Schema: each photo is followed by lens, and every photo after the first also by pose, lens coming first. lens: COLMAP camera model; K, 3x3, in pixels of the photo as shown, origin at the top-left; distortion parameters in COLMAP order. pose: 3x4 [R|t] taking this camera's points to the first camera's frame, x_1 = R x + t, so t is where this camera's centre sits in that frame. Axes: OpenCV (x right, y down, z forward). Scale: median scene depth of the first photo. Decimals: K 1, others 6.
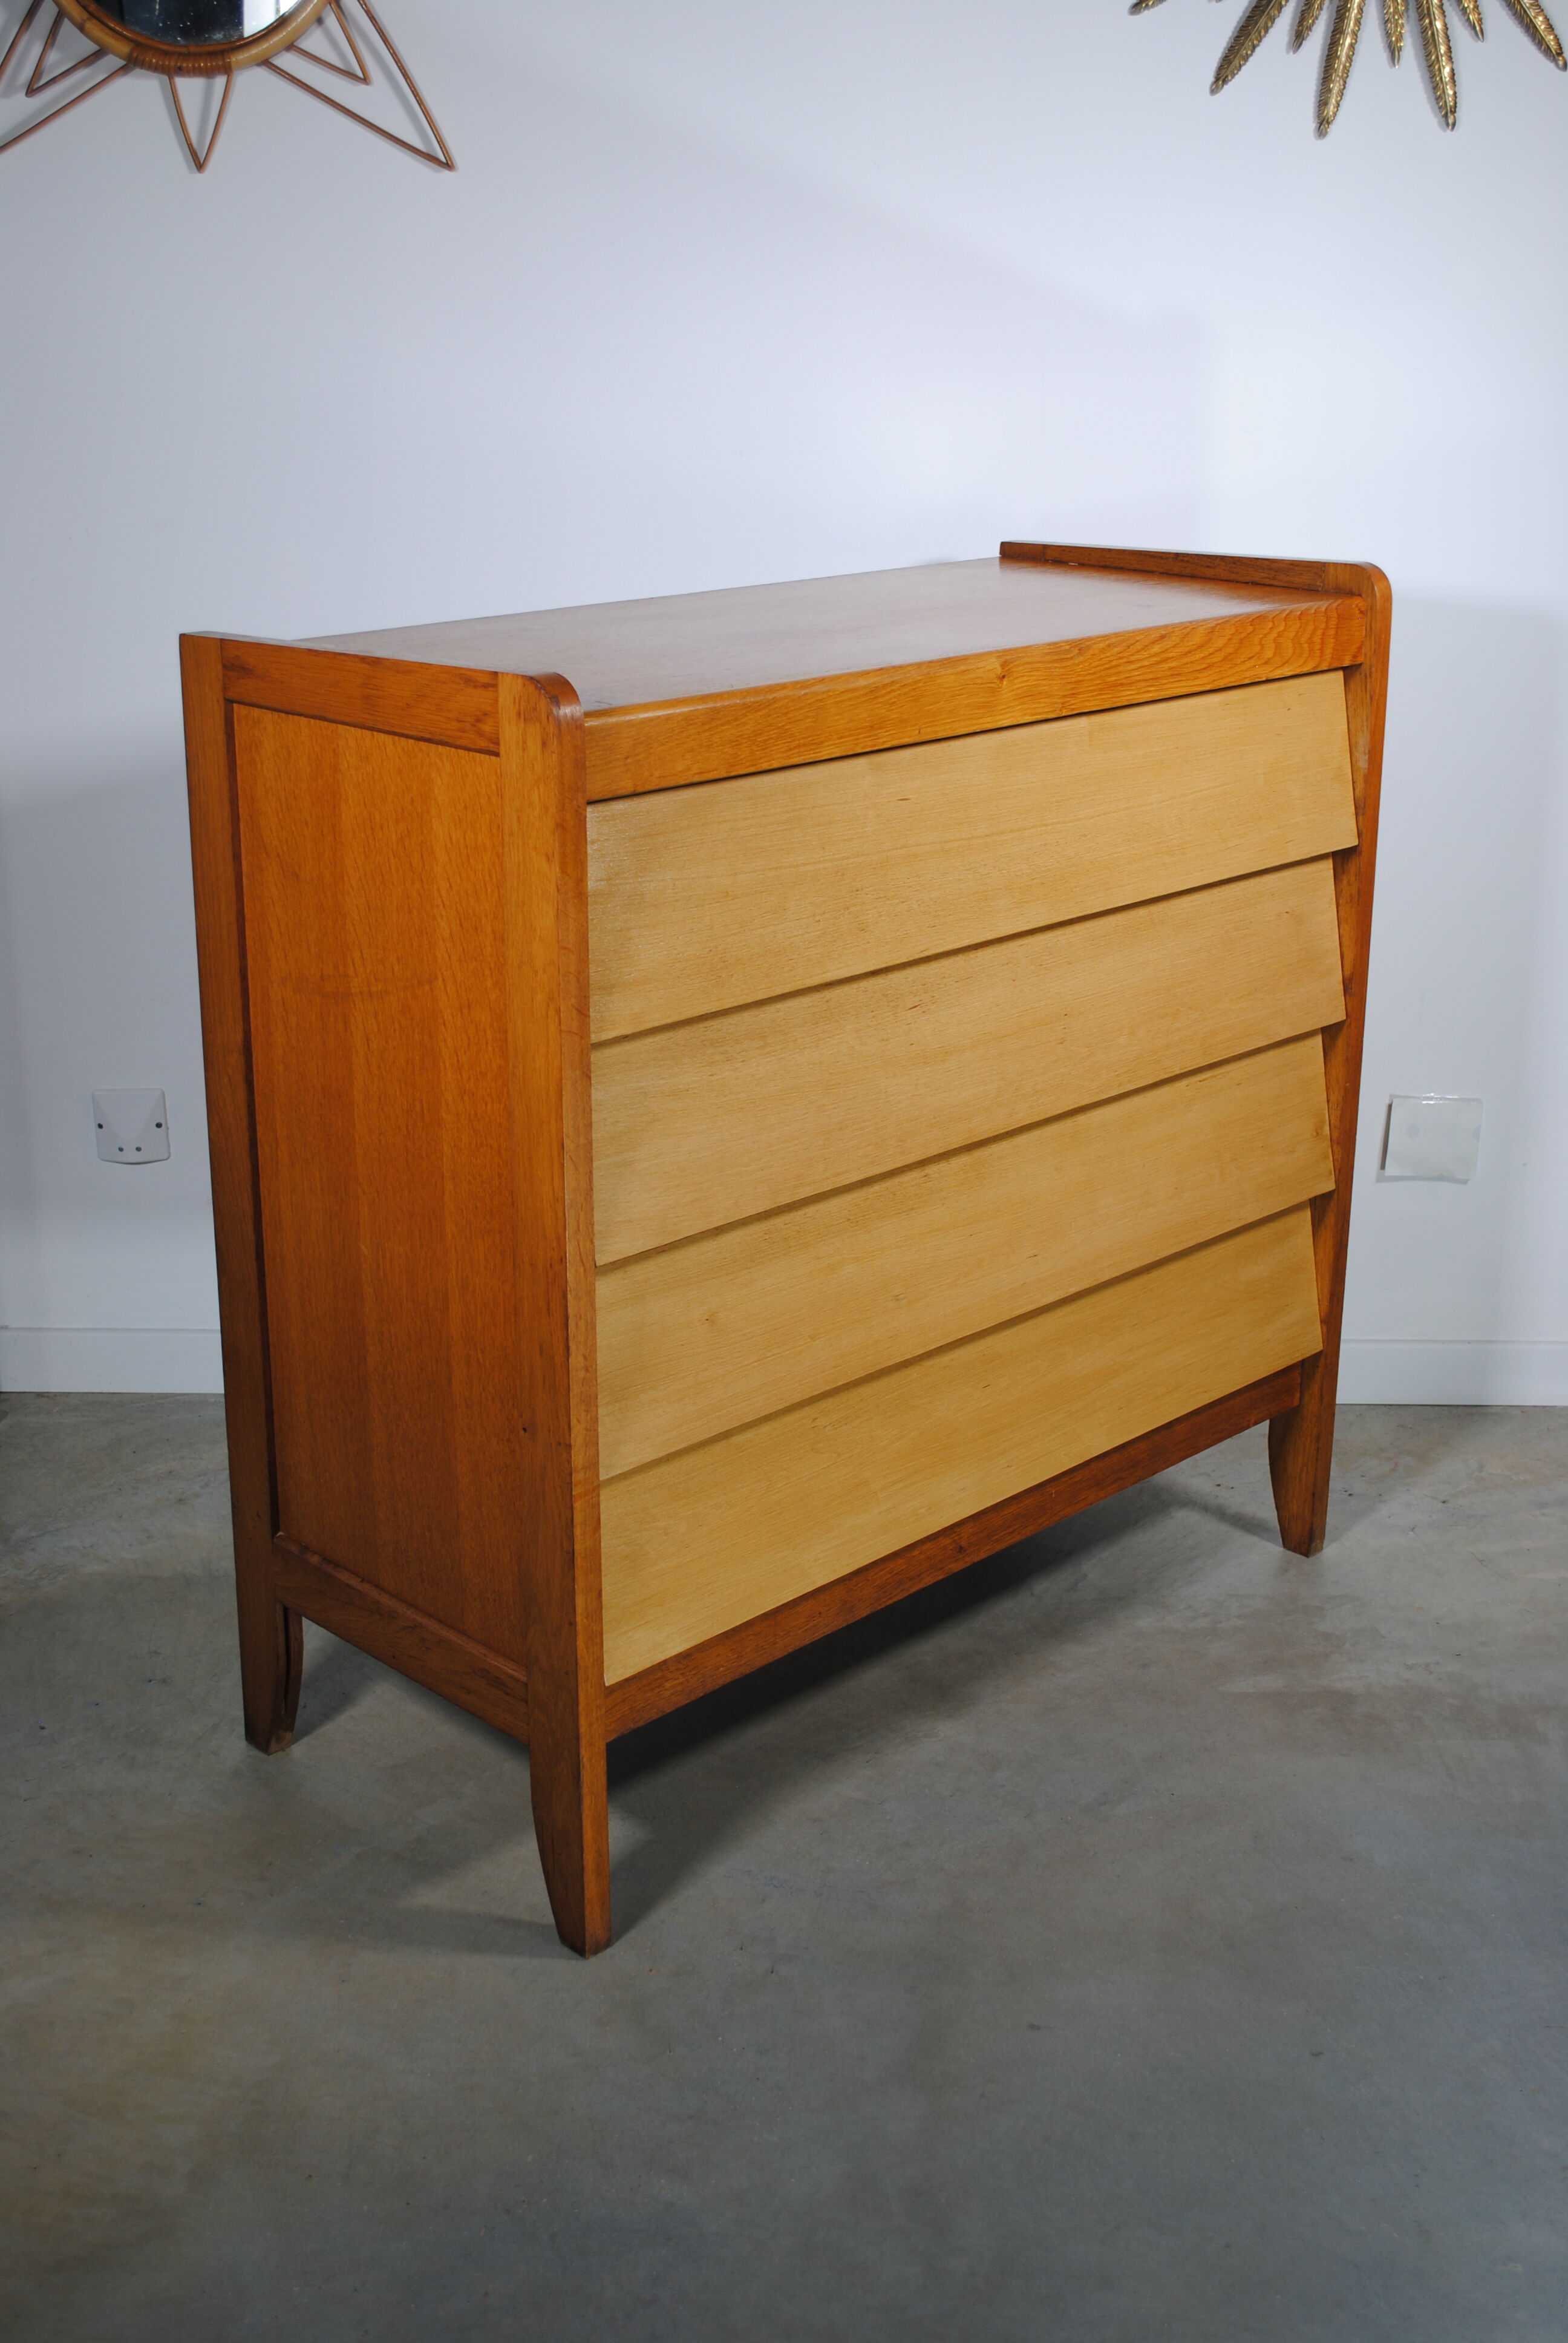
lens RADIAL K [[2731.9, 0, 767.1], [0, 2731.9, 1164.4], [0, 0, 1]] dist [-0.054164, 0.009838]
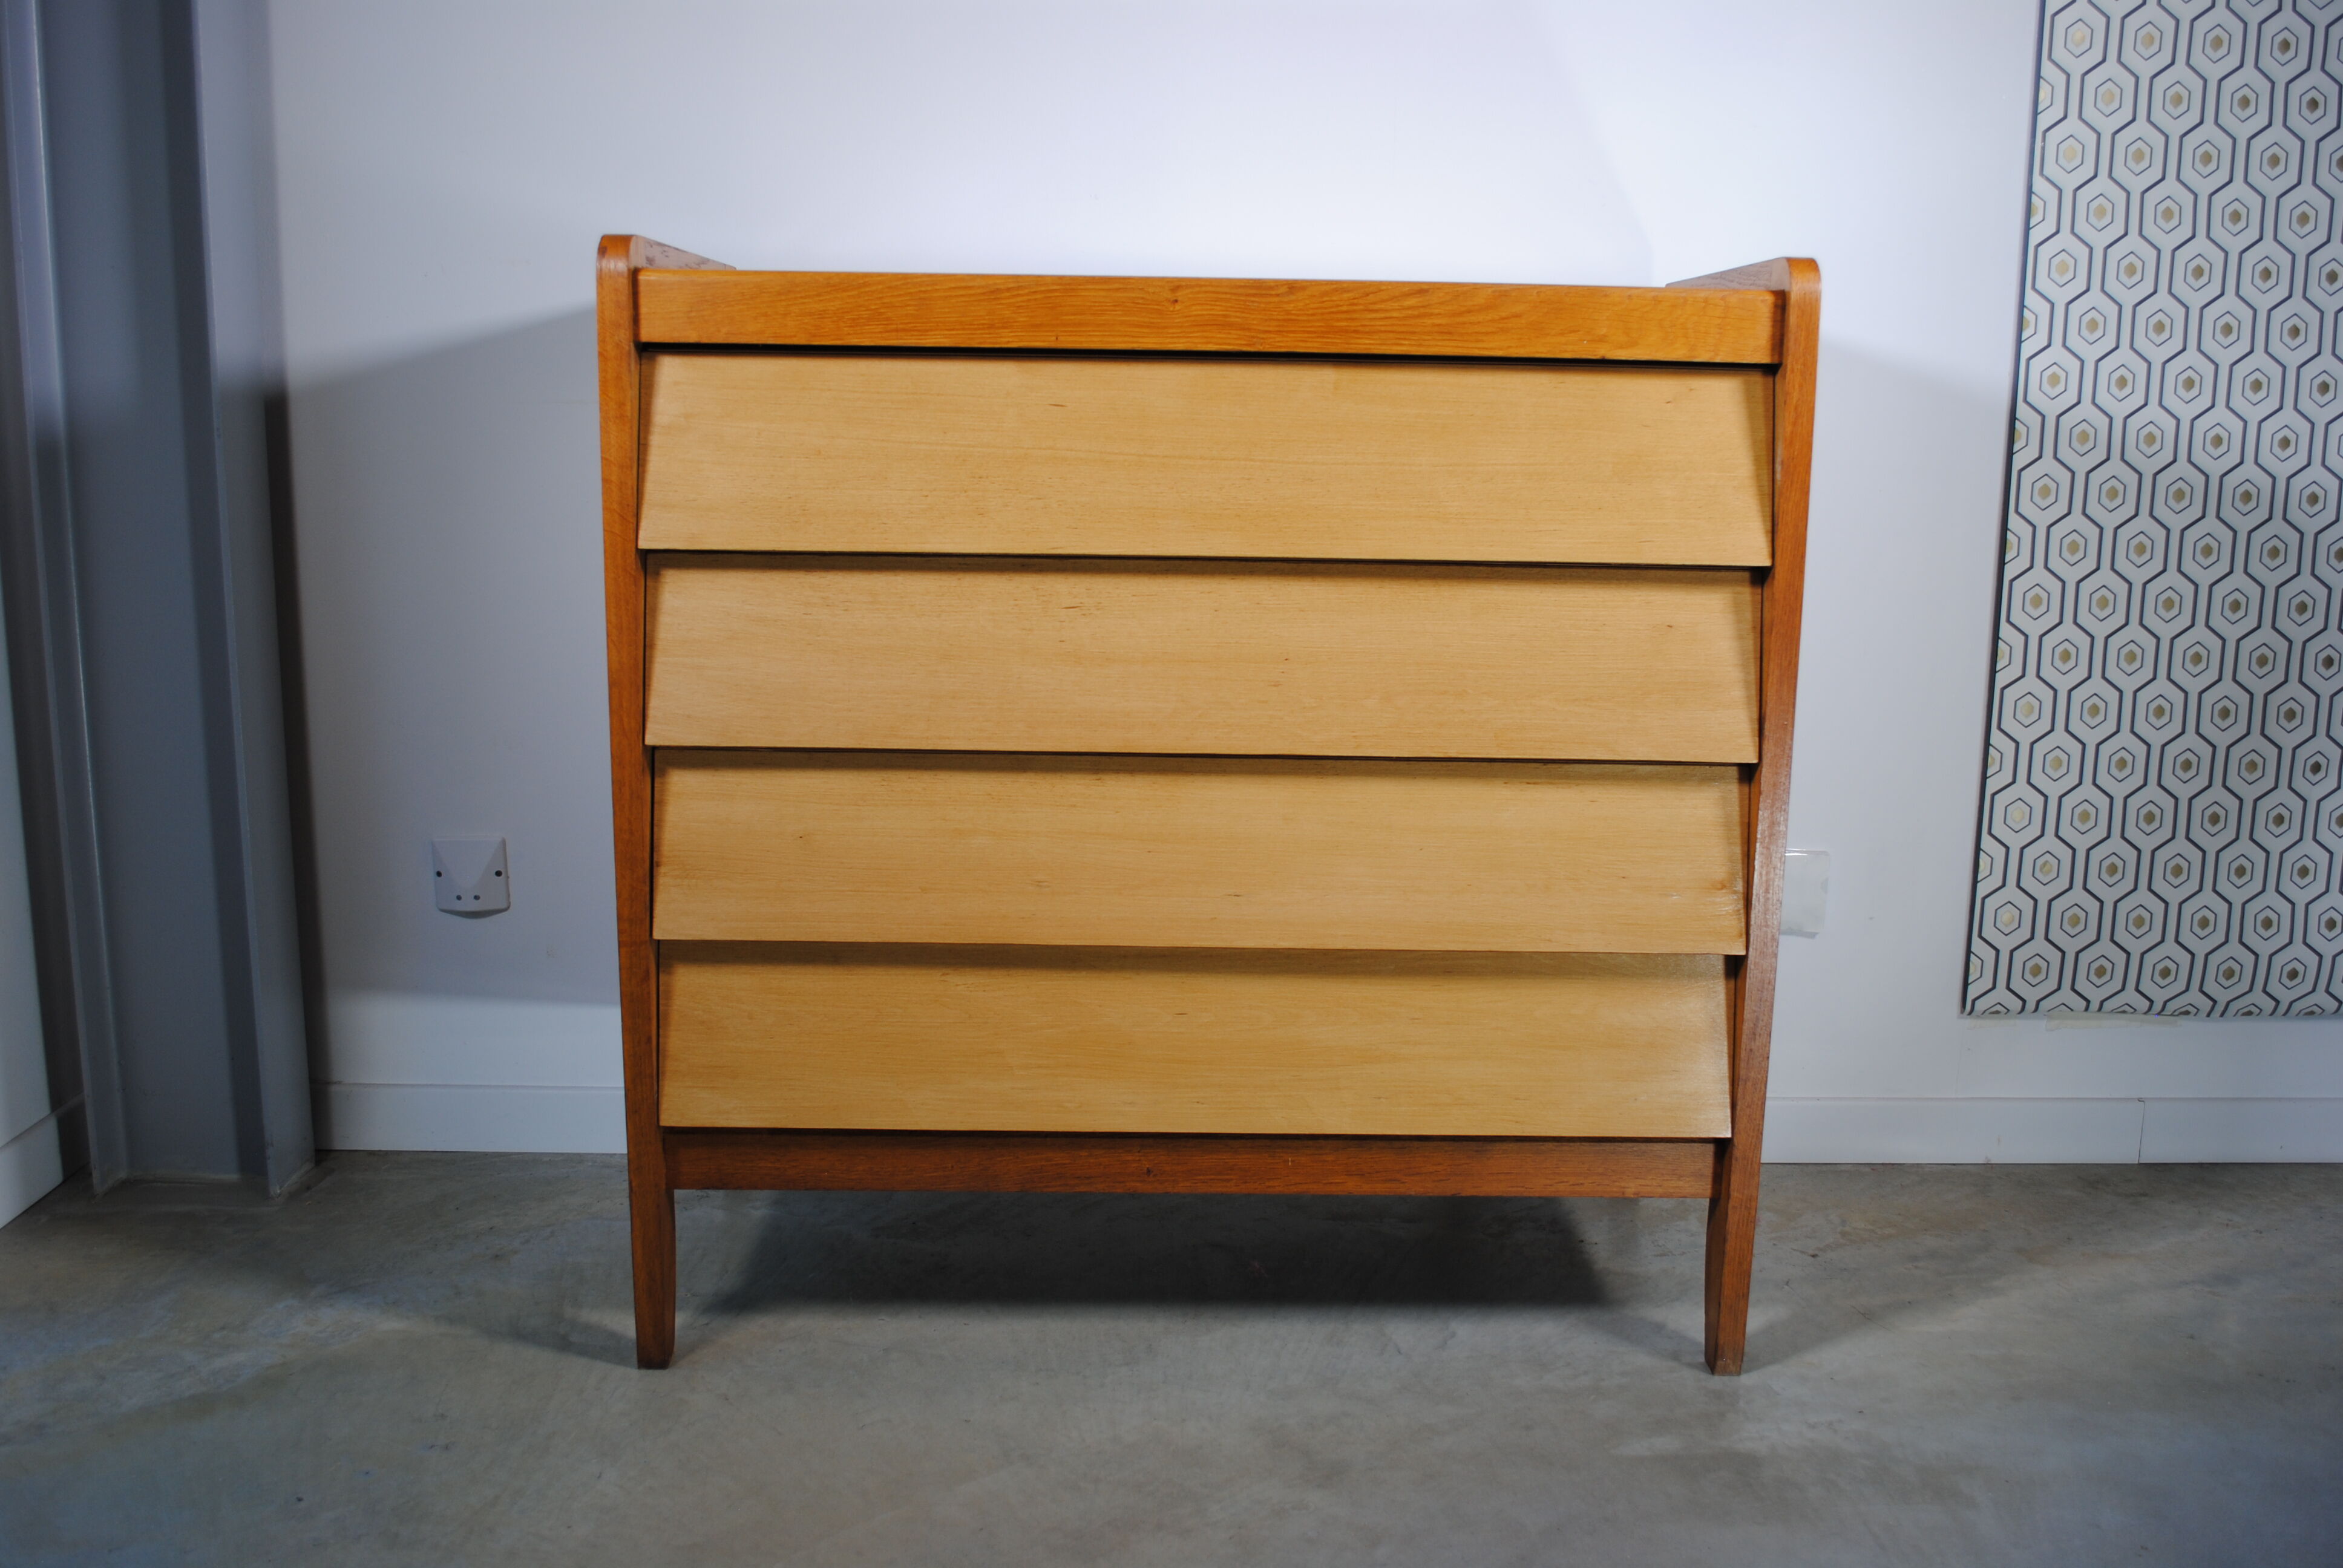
lens RADIAL K [[2145.2, 0, 1191.5], [0, 2145.2, 772.7], [0, 0, 1]] dist [-0.064918, -0.002565]
pose [[0.723878, 0.150921, -0.673218, 0.638679], [-0.237542, 0.970641, -0.037820, 0.024413], [0.647745, 0.187294, 0.738476, 0.414845]]
